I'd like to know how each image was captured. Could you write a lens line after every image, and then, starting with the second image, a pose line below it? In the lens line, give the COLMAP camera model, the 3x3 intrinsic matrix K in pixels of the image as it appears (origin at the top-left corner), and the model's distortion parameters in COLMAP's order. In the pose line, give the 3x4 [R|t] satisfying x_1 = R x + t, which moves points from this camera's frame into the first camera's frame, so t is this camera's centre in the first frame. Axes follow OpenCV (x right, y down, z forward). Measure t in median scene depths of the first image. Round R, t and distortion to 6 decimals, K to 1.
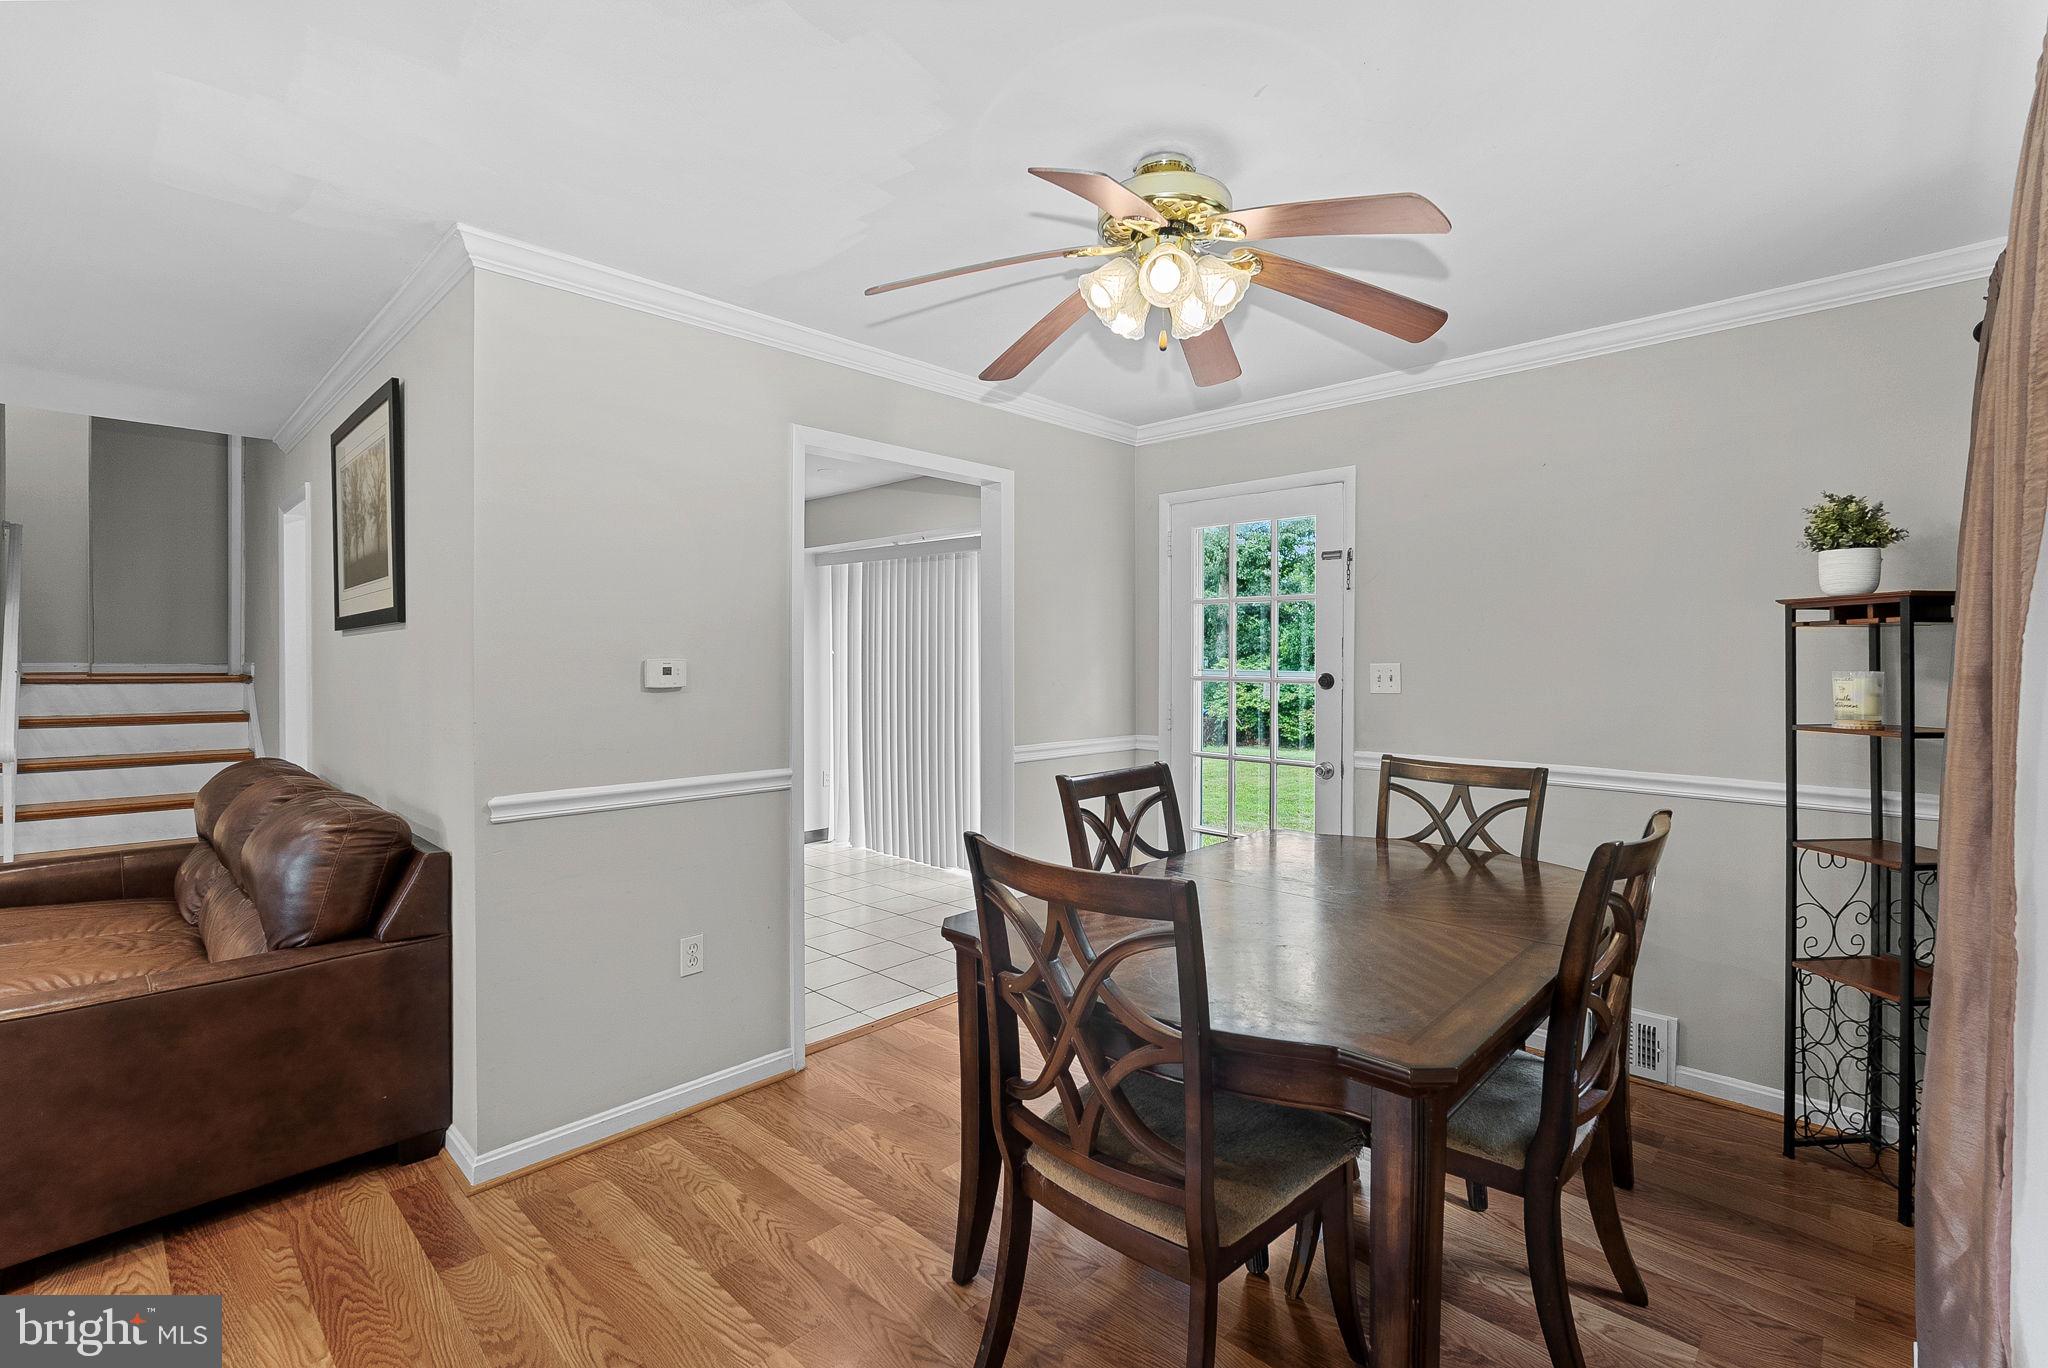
lens RADIAL K [[937.1, 0, 1056.0], [0, 937.1, 664.0], [0, 0, 1]] dist [-0.005916, 0.000051]
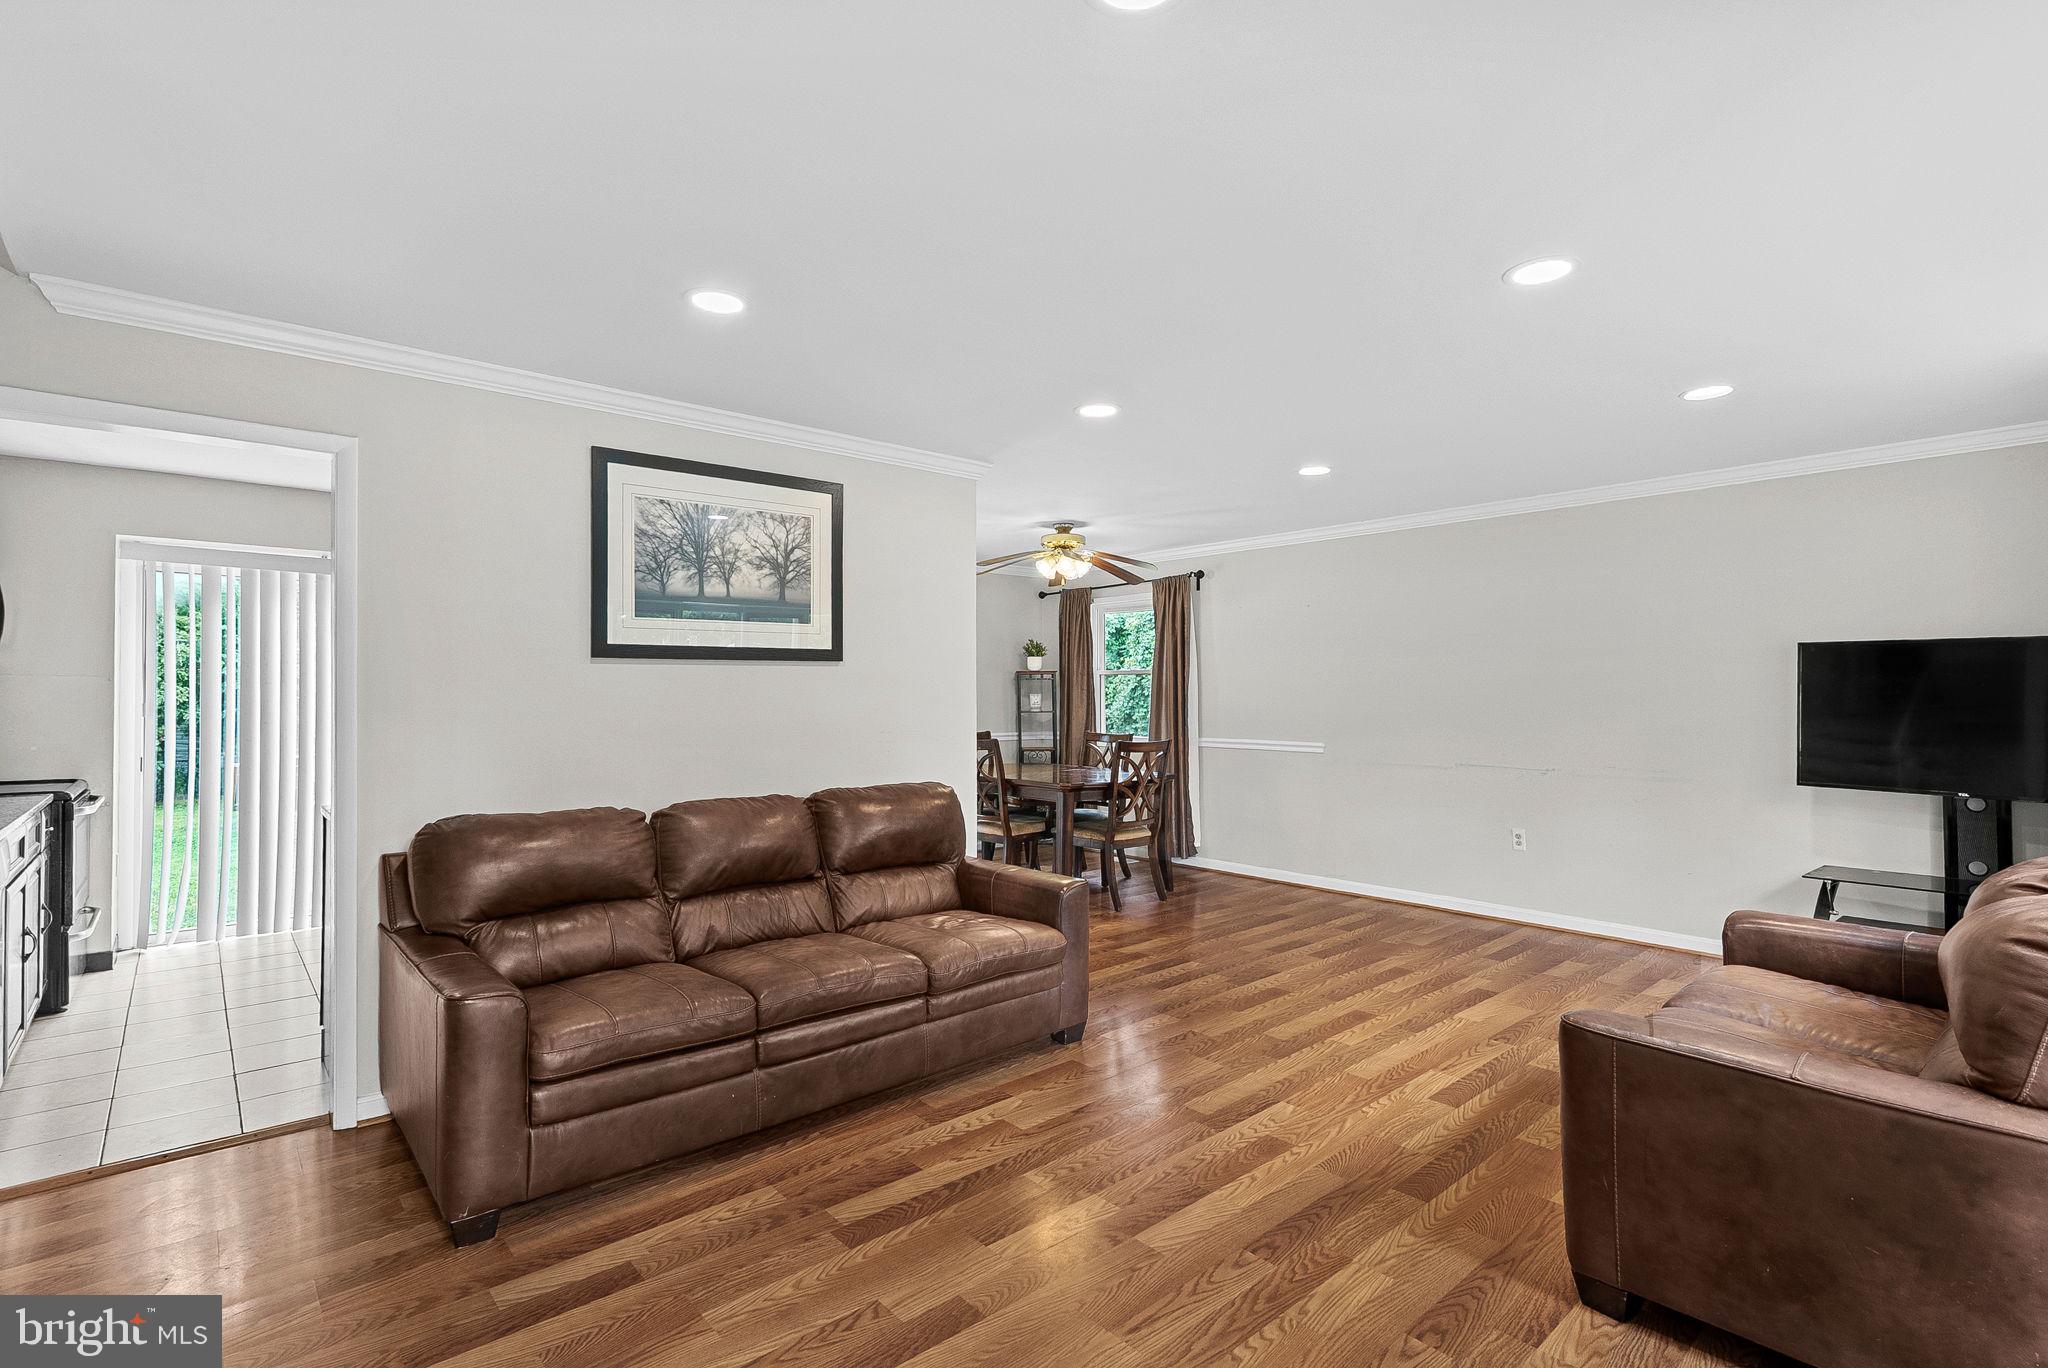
lens RADIAL K [[968.6, 0, 1024.0], [0, 968.6, 684.0], [0, 0, 1]] dist [0.002928, 0.000318]
pose [[0.117845, 0.000021, 0.993032, -2.163098], [0.014903, 0.999887, -0.001790, -0.018715], [-0.992920, 0.015010, 0.117832, 0.549759]]
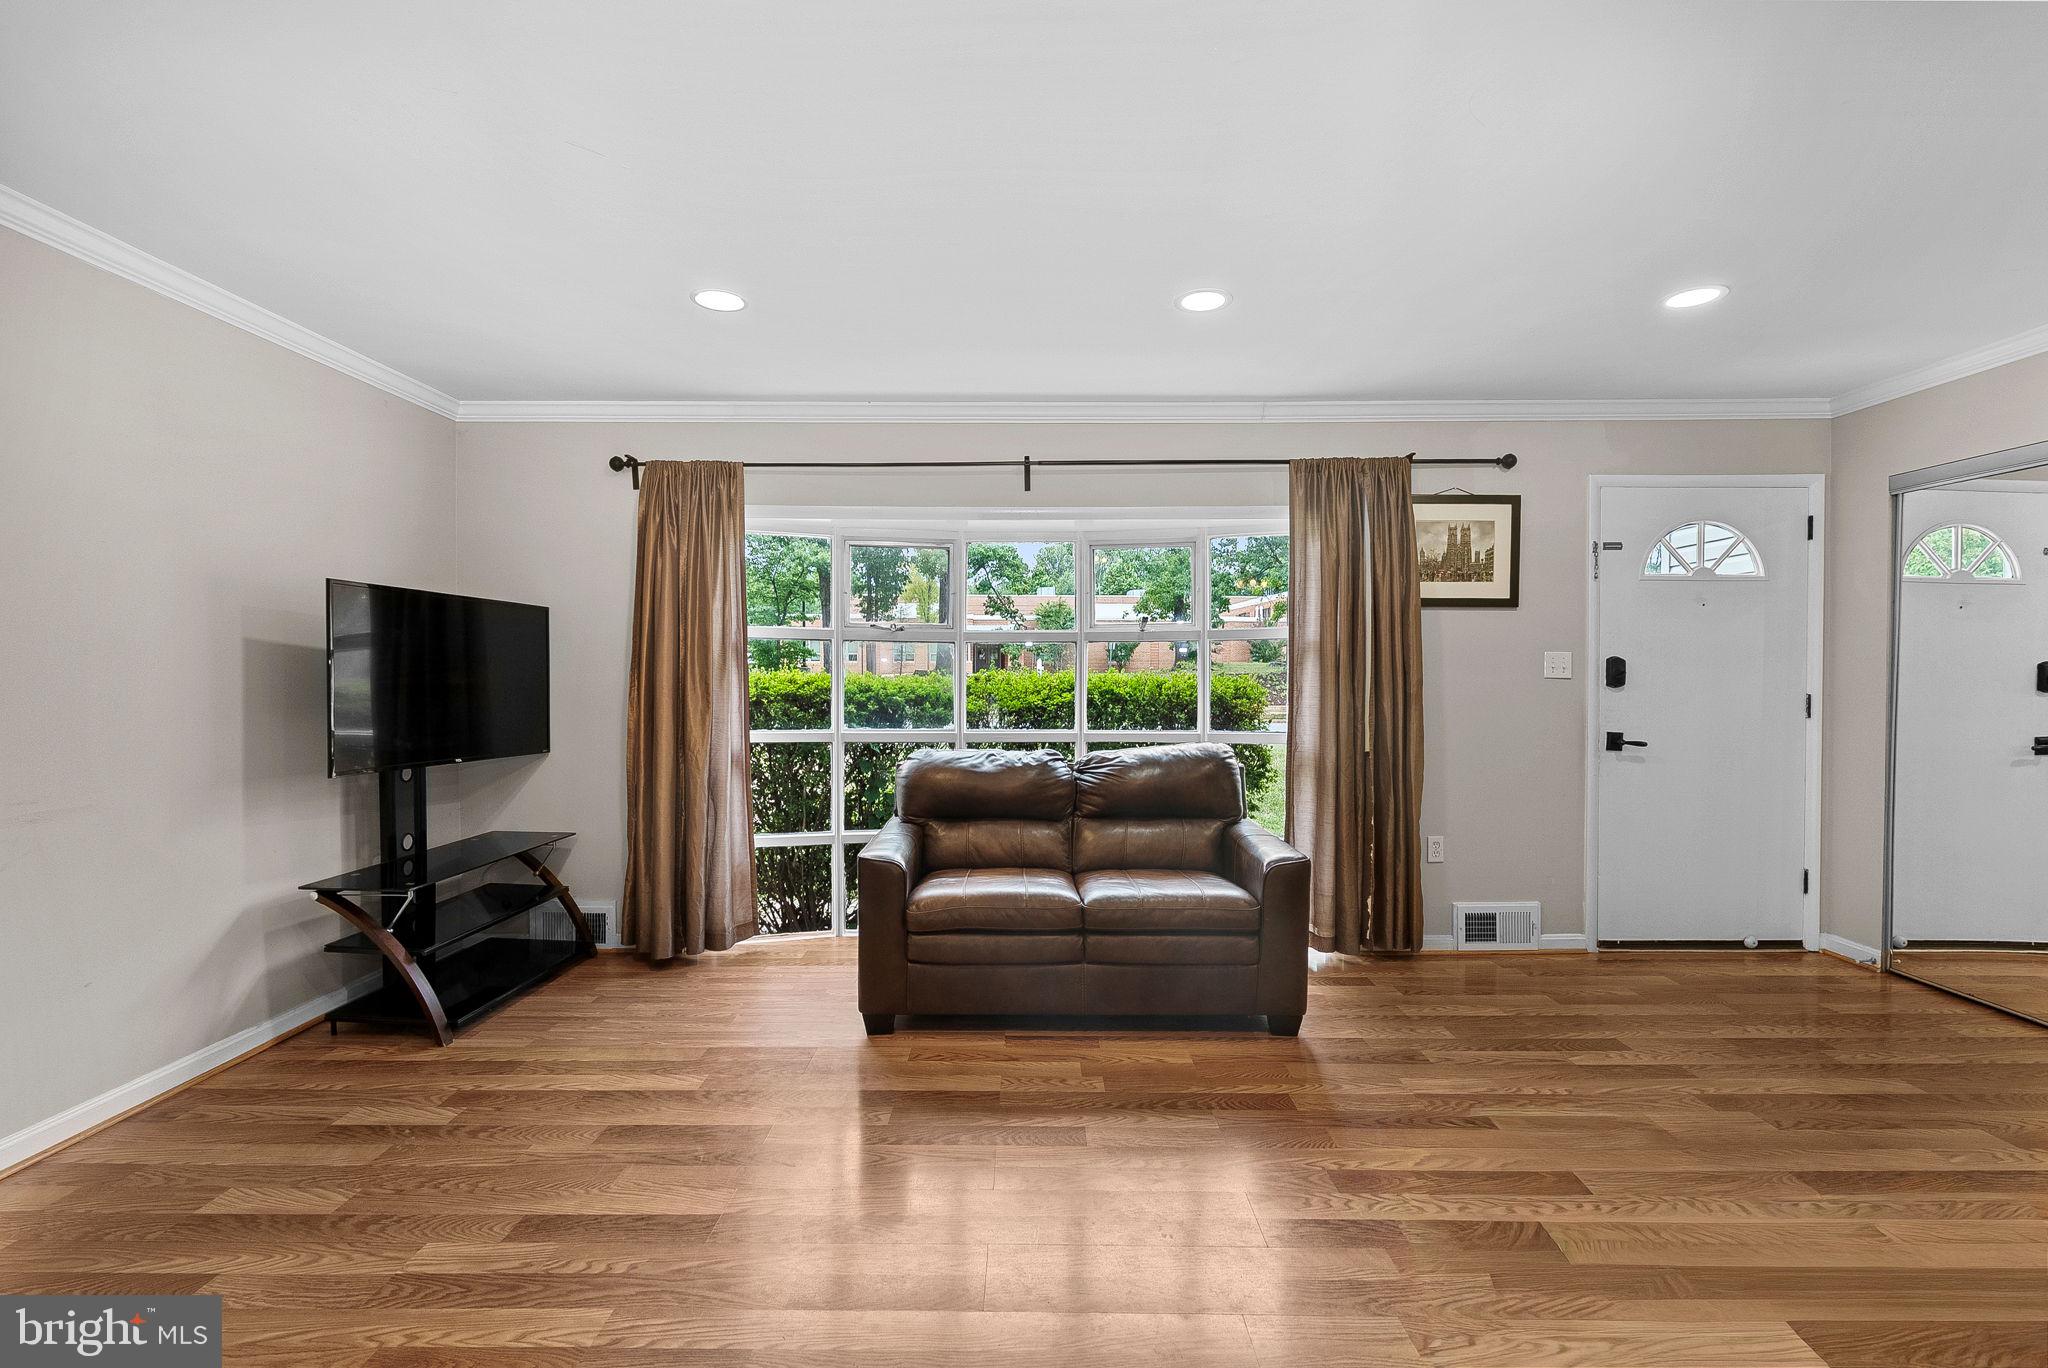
lens RADIAL K [[889.9, 0, 1035.6], [0, 889.9, 679.8], [0, 0, 1]] dist [-0.002215, -0.000245]
pose [[-0.741715, -0.001982, -0.670712, -0.410430], [-0.009893, 0.999919, 0.007986, 0.029859], [0.670642, 0.012559, -0.741675, 0.798480]]
